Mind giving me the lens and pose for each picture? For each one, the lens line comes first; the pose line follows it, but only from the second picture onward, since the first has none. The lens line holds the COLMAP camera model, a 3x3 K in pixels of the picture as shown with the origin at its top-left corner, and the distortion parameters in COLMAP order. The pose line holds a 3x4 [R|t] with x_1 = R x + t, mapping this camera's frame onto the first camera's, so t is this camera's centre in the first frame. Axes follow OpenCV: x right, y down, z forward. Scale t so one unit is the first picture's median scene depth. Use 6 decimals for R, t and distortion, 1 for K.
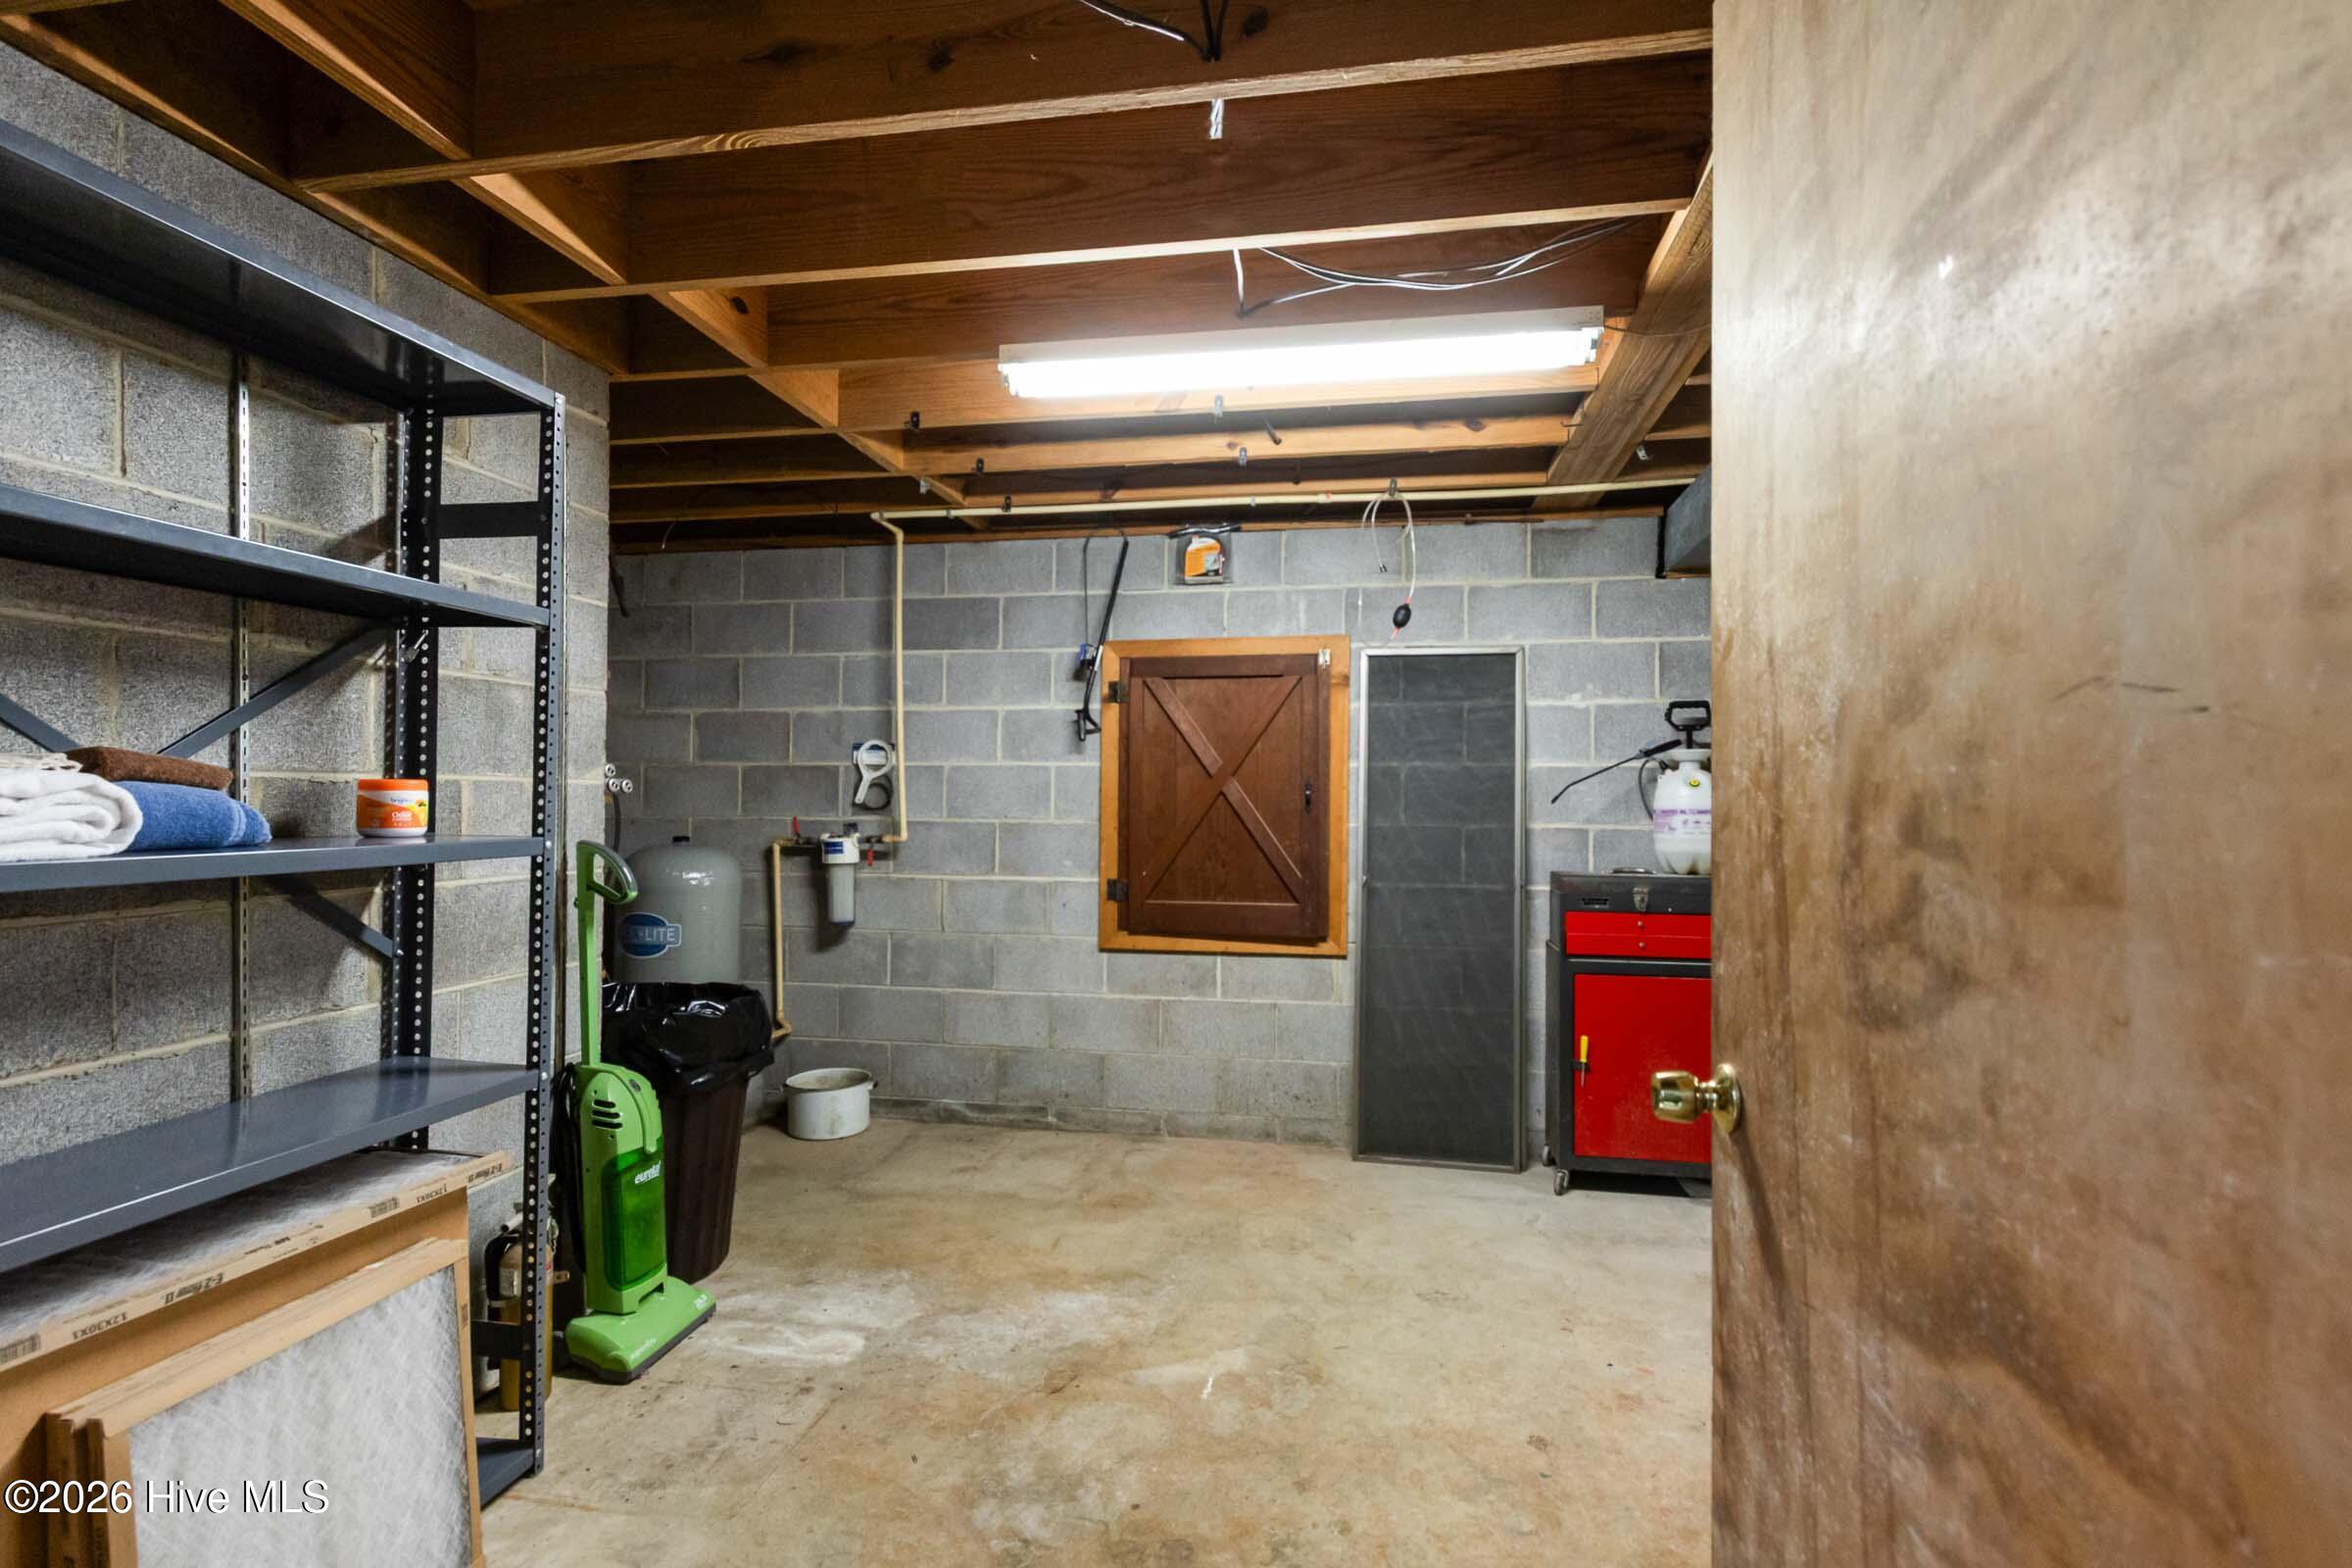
lens RADIAL K [[1122.0, 0, 1153.2], [0, 1122.0, 786.1], [0, 0, 1]] dist [0.002171, -0.000281]
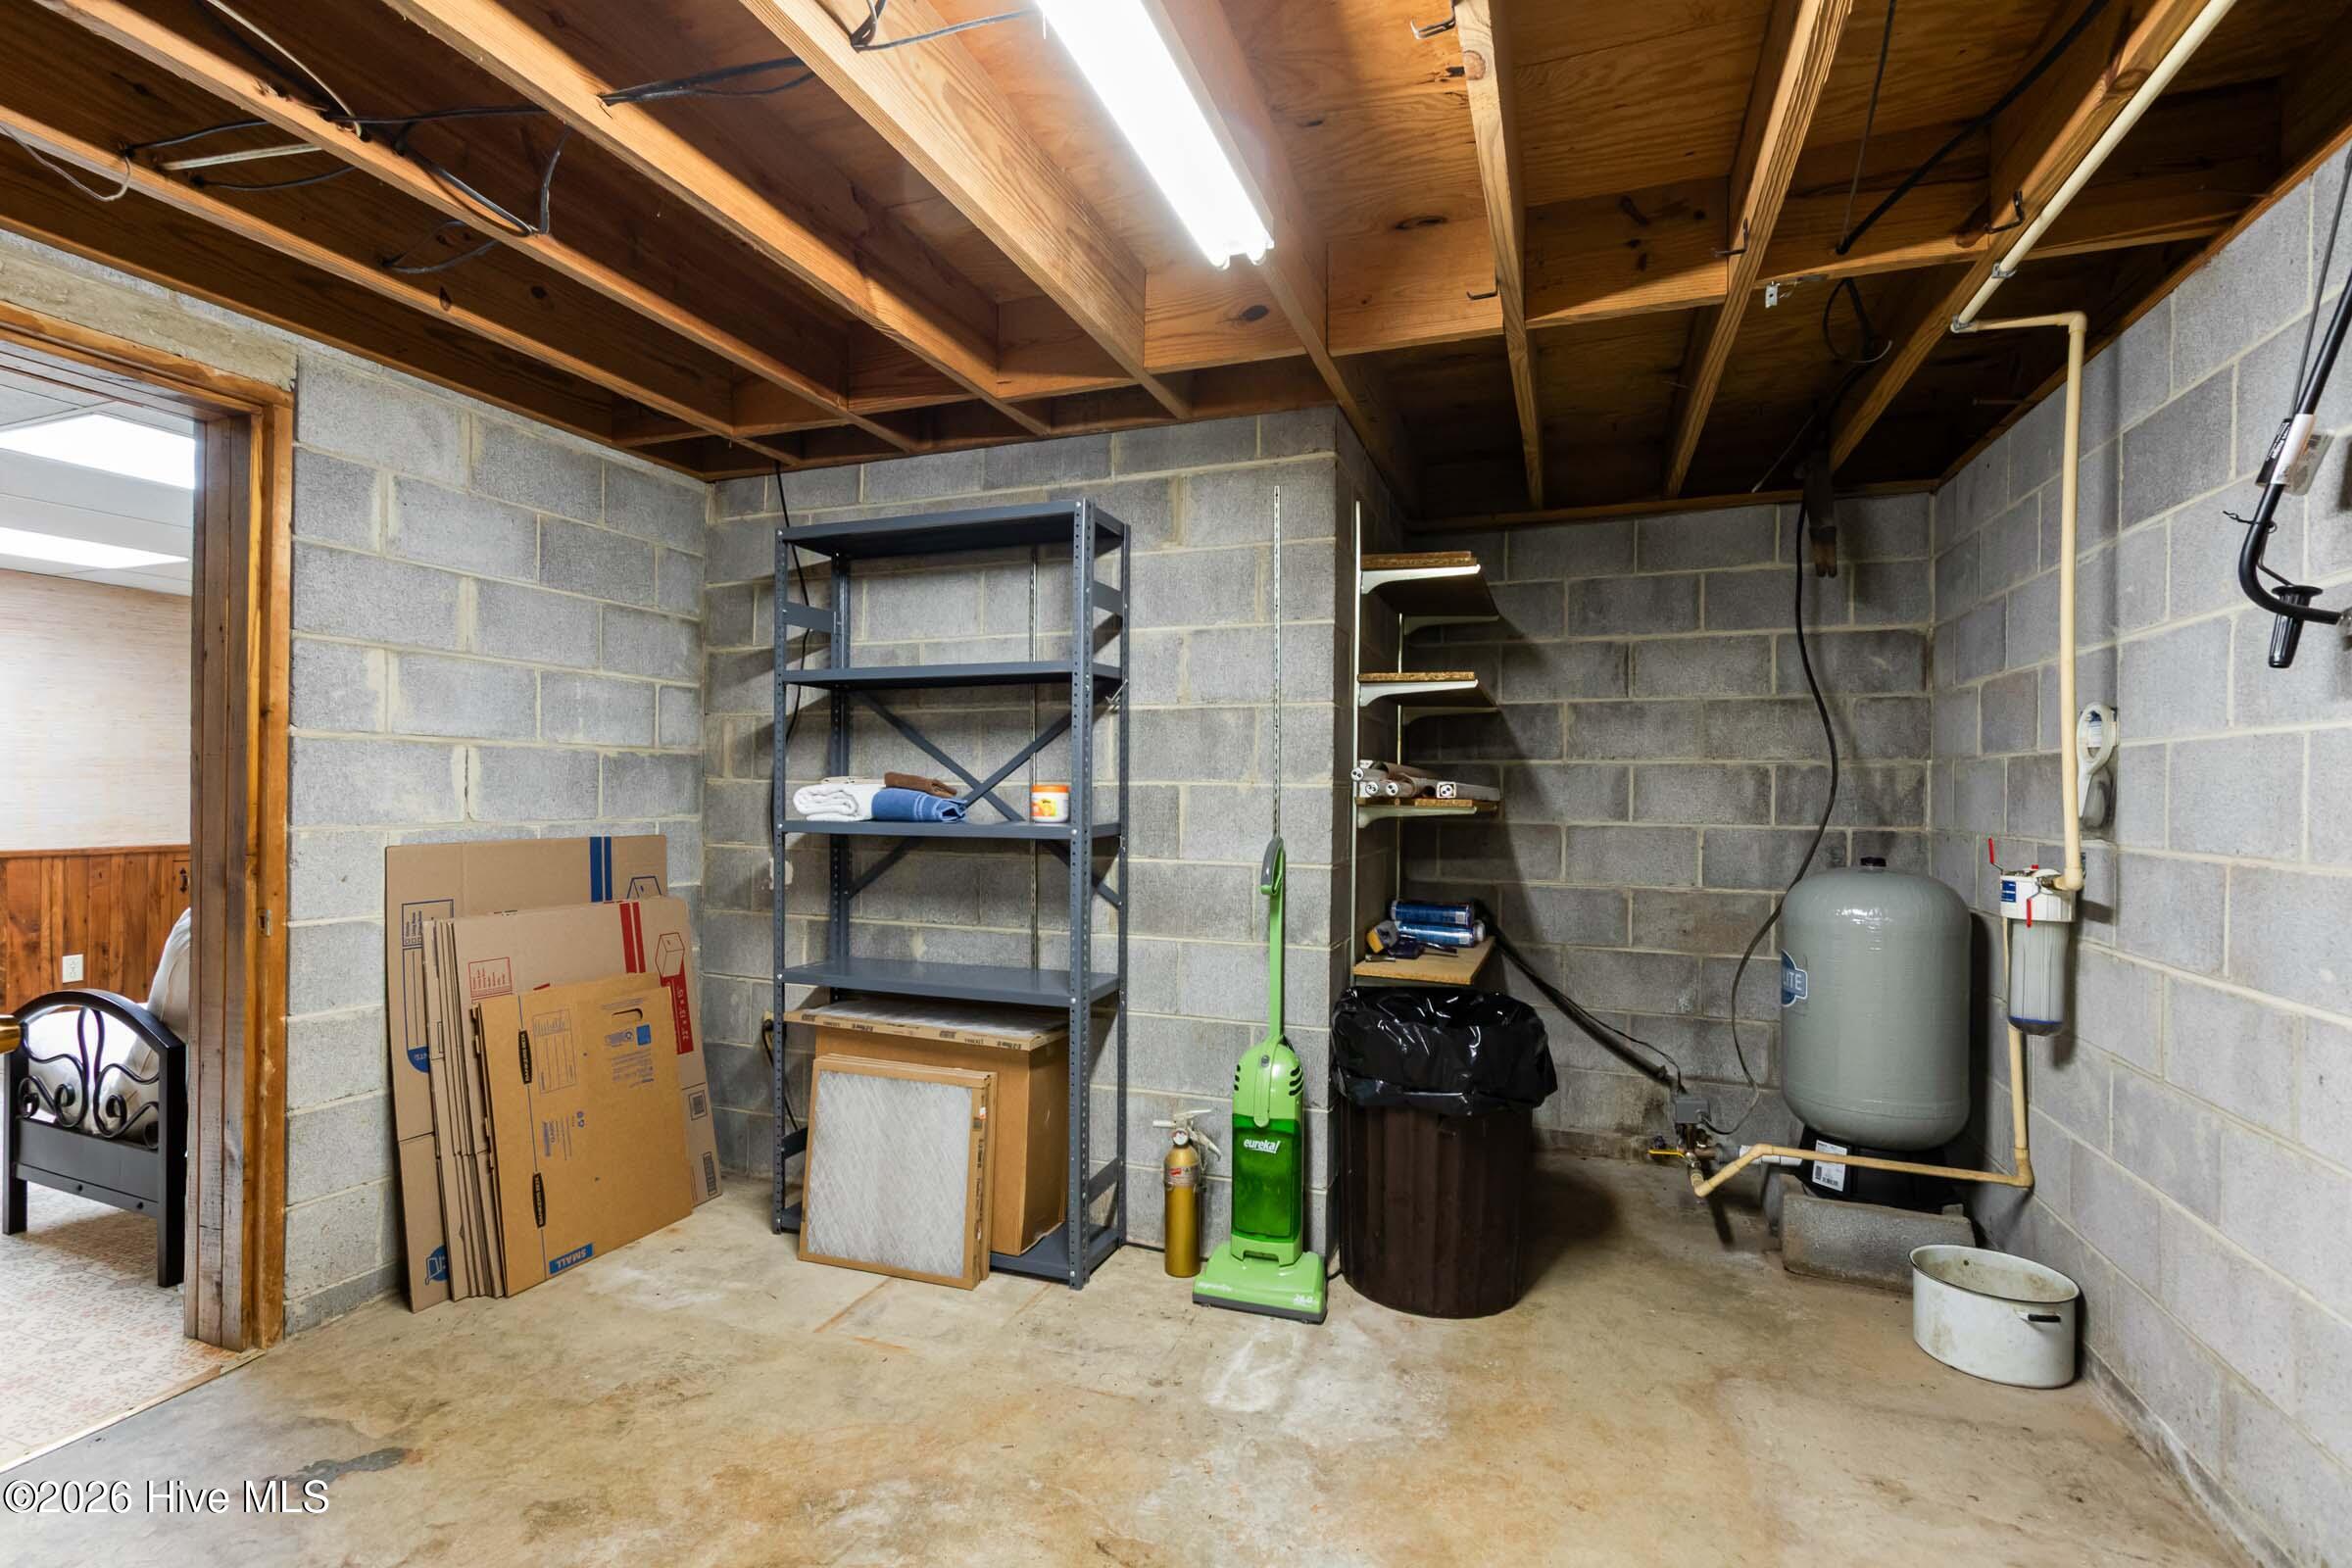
lens RADIAL K [[1122.0, 0, 1153.2], [0, 1122.0, 786.1], [0, 0, 1]] dist [0.002171, -0.000281]
pose [[-0.182583, -0.012701, -0.983108, 0.614325], [-0.000131, 0.999917, -0.012894, 0.011164], [0.983191, -0.002225, -0.182569, 1.049536]]
